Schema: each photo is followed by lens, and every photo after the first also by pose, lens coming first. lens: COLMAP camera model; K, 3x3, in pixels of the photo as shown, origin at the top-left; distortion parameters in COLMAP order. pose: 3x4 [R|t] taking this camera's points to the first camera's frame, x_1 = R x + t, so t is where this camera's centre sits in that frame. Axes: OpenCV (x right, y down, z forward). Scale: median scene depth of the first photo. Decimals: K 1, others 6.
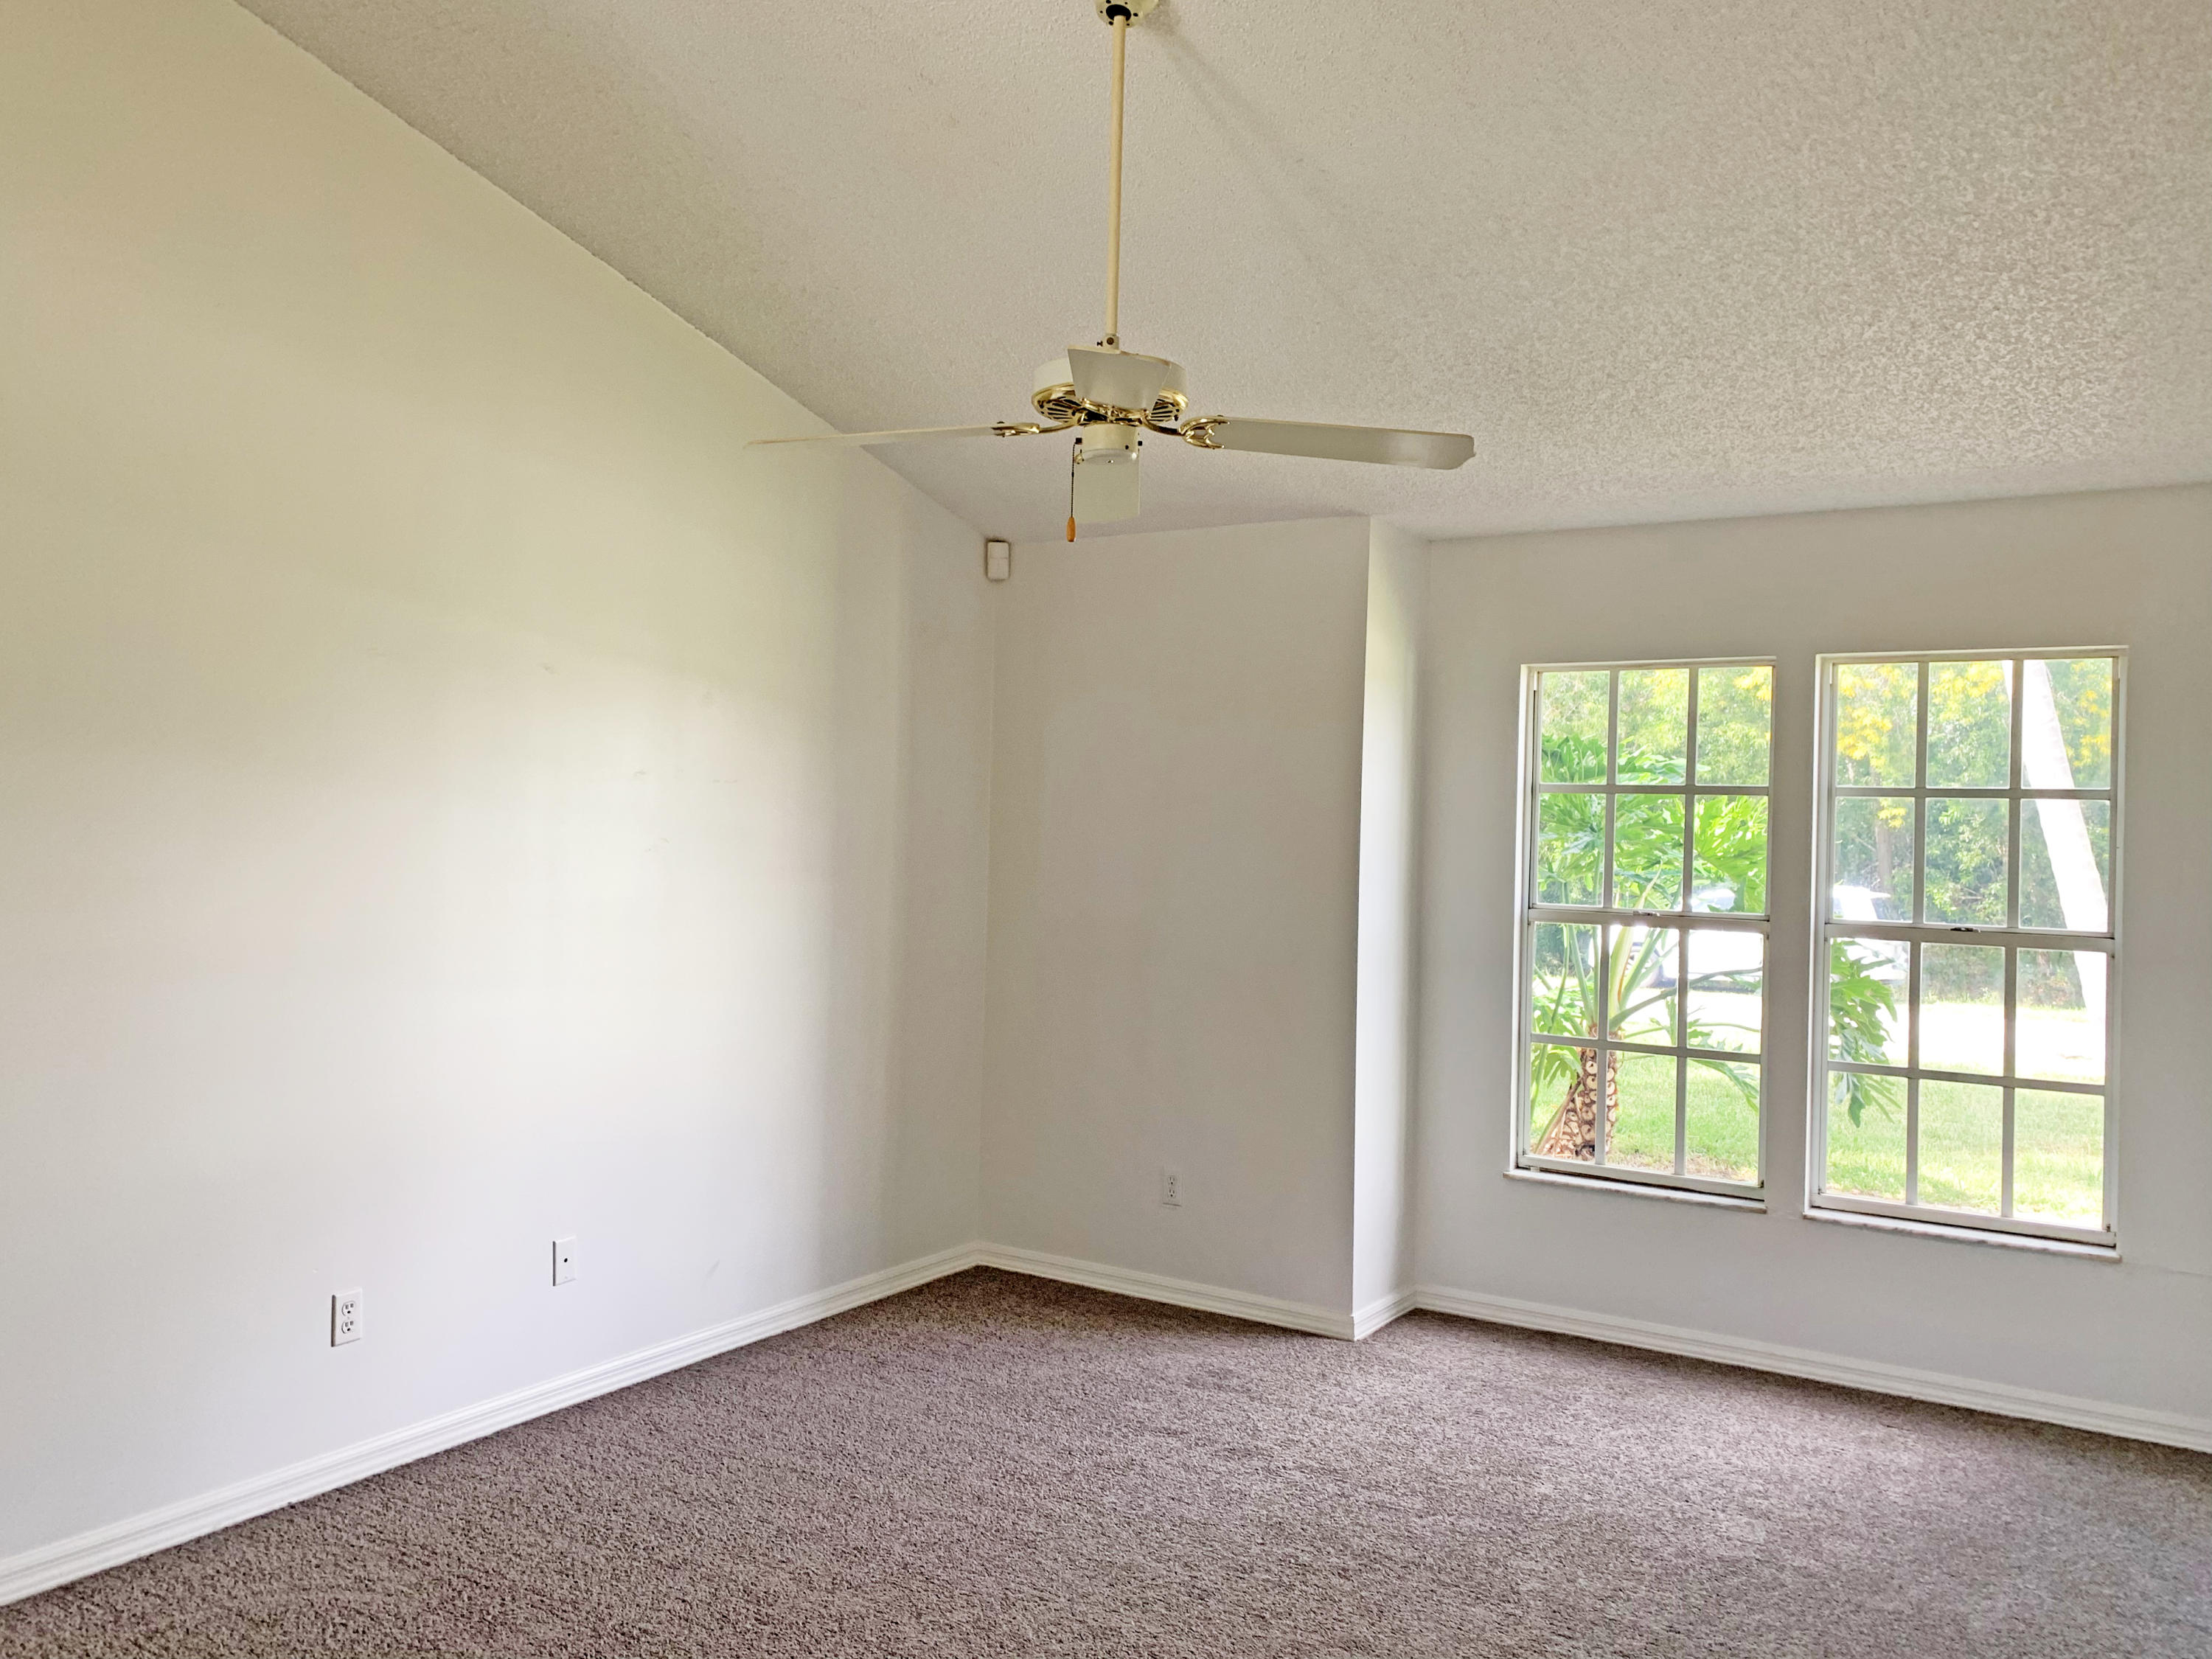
lens RADIAL K [[1685.2, 0, 1106.1], [0, 1685.2, 822.4], [0, 0, 1]] dist [0.045721, -0.047108]
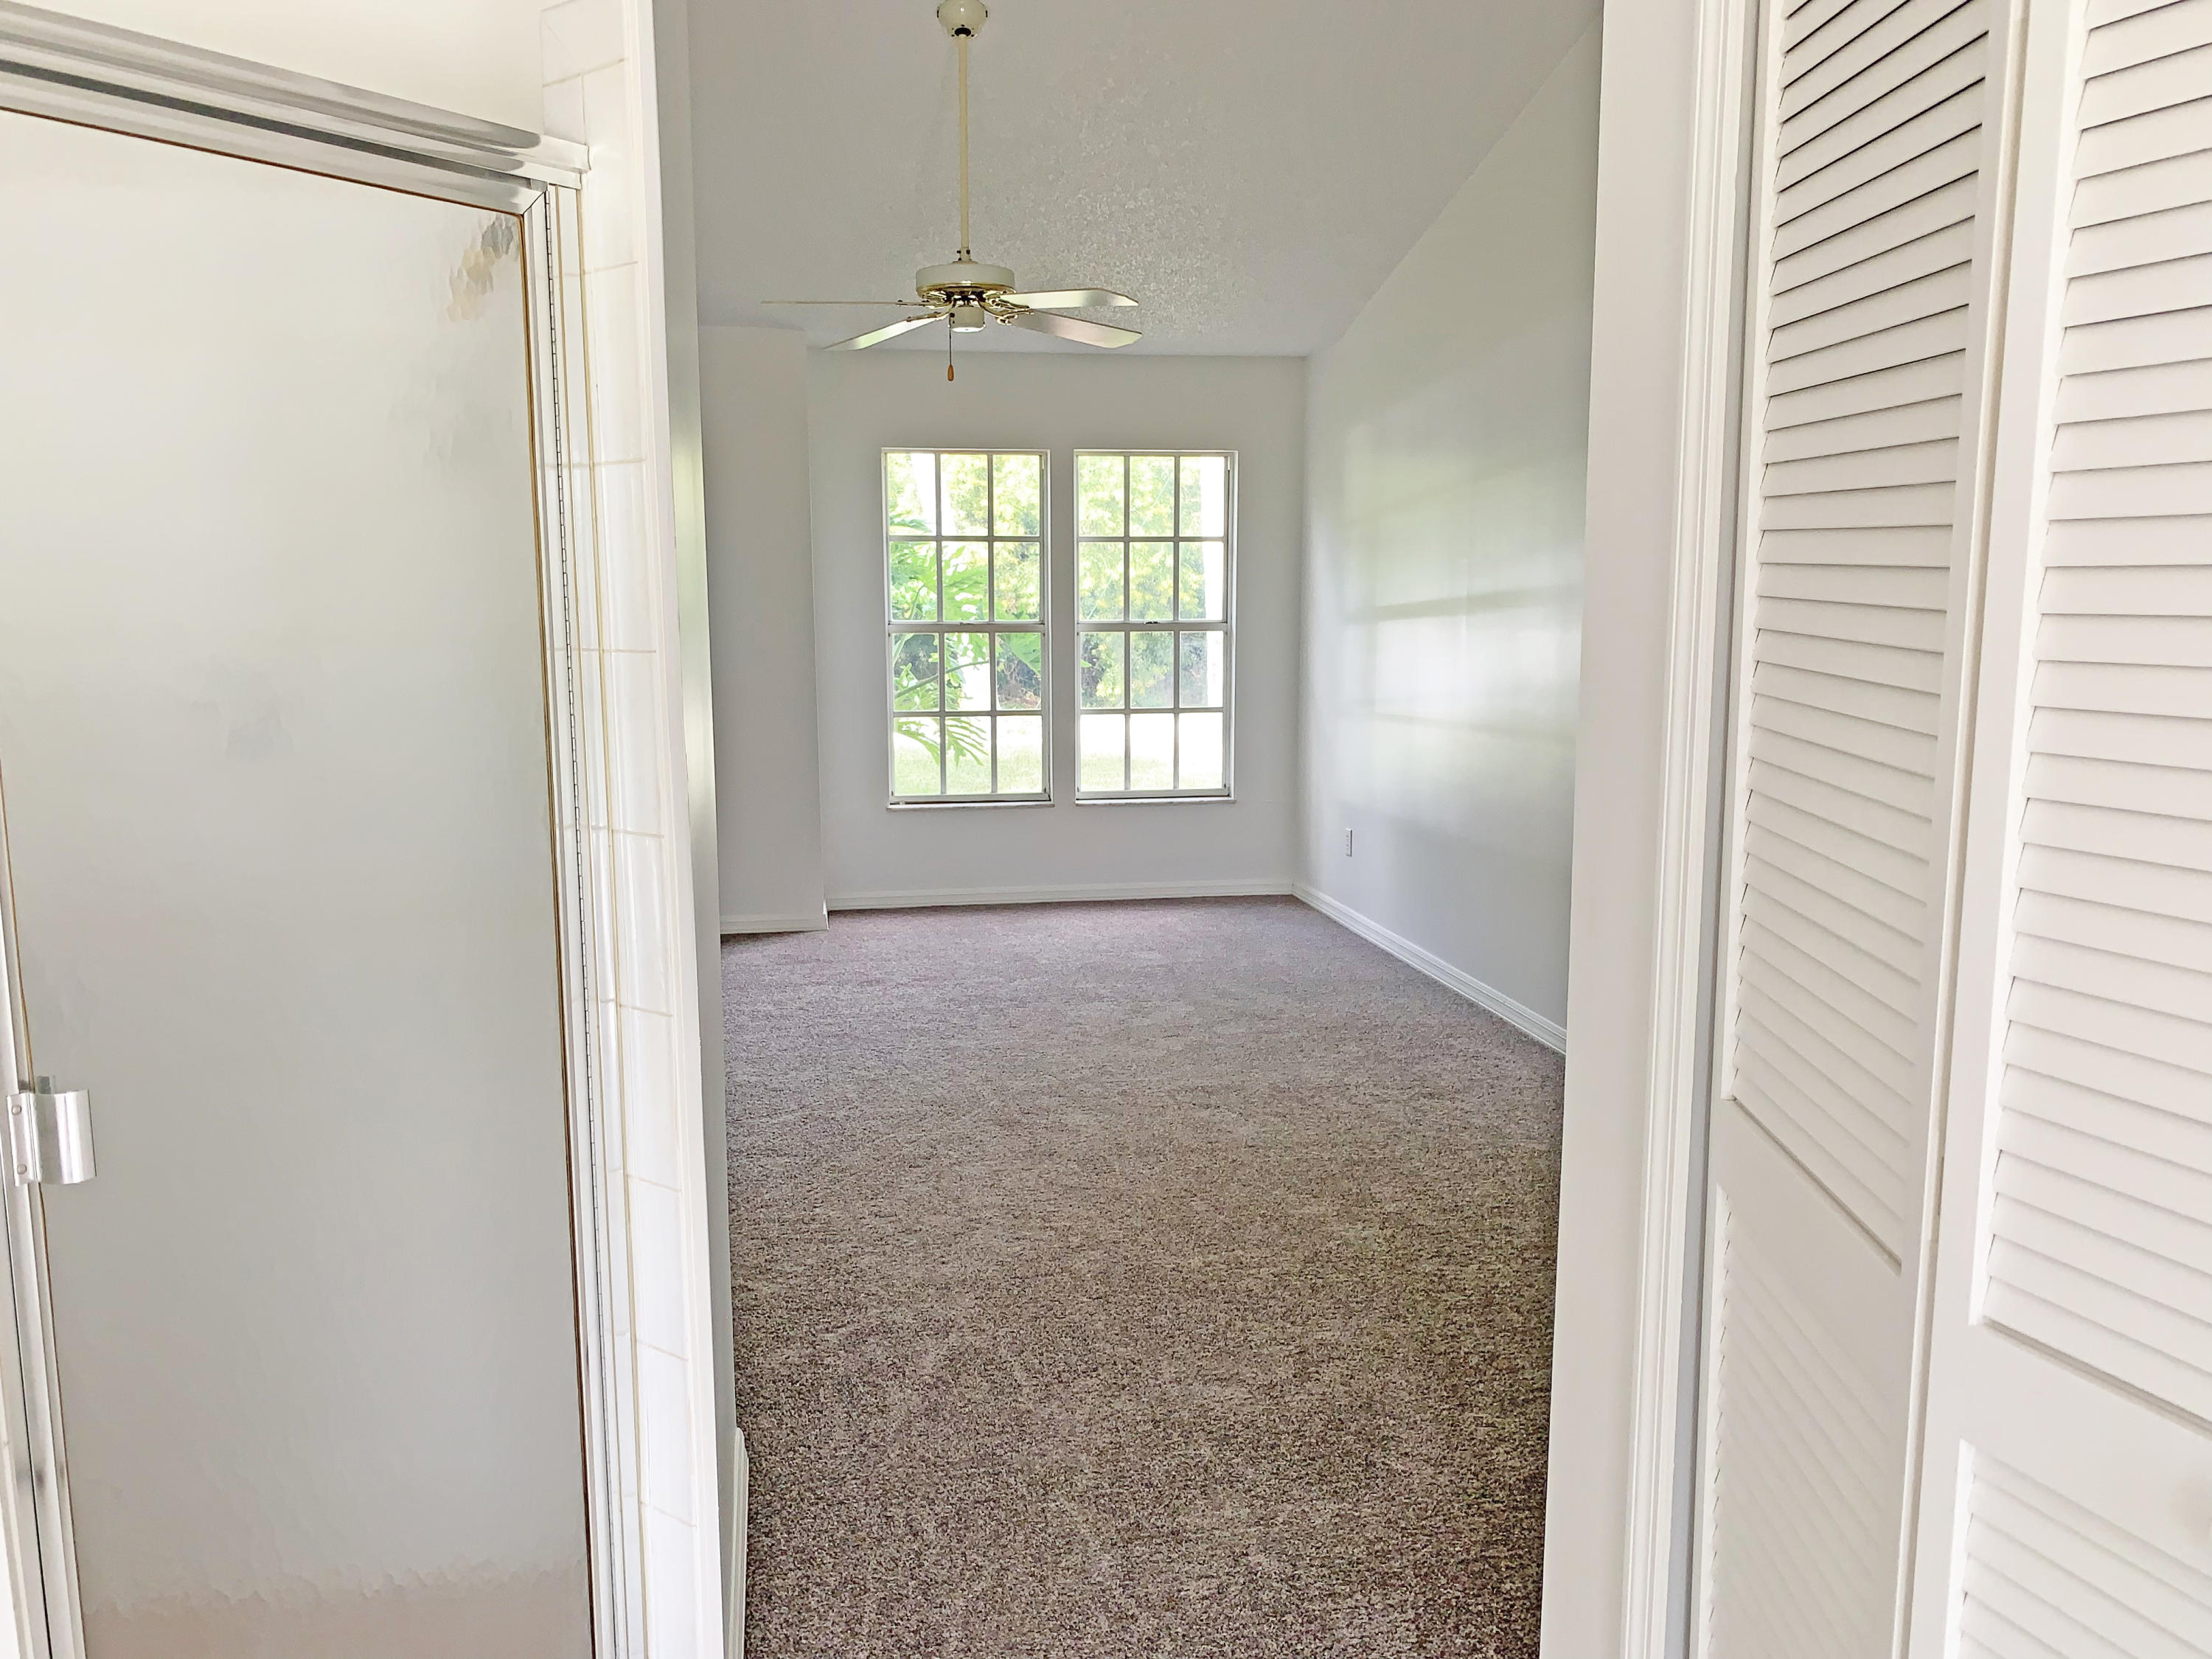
lens RADIAL K [[1685.2, 0, 1108.5], [0, 1685.2, 840.8], [0, 0, 1]] dist [0.045721, -0.047108]
pose [[0.728160, -0.123519, 0.674185, -0.671953], [0.015111, 0.986282, 0.164378, 0.001230], [-0.685240, -0.109506, 0.720038, -0.192111]]
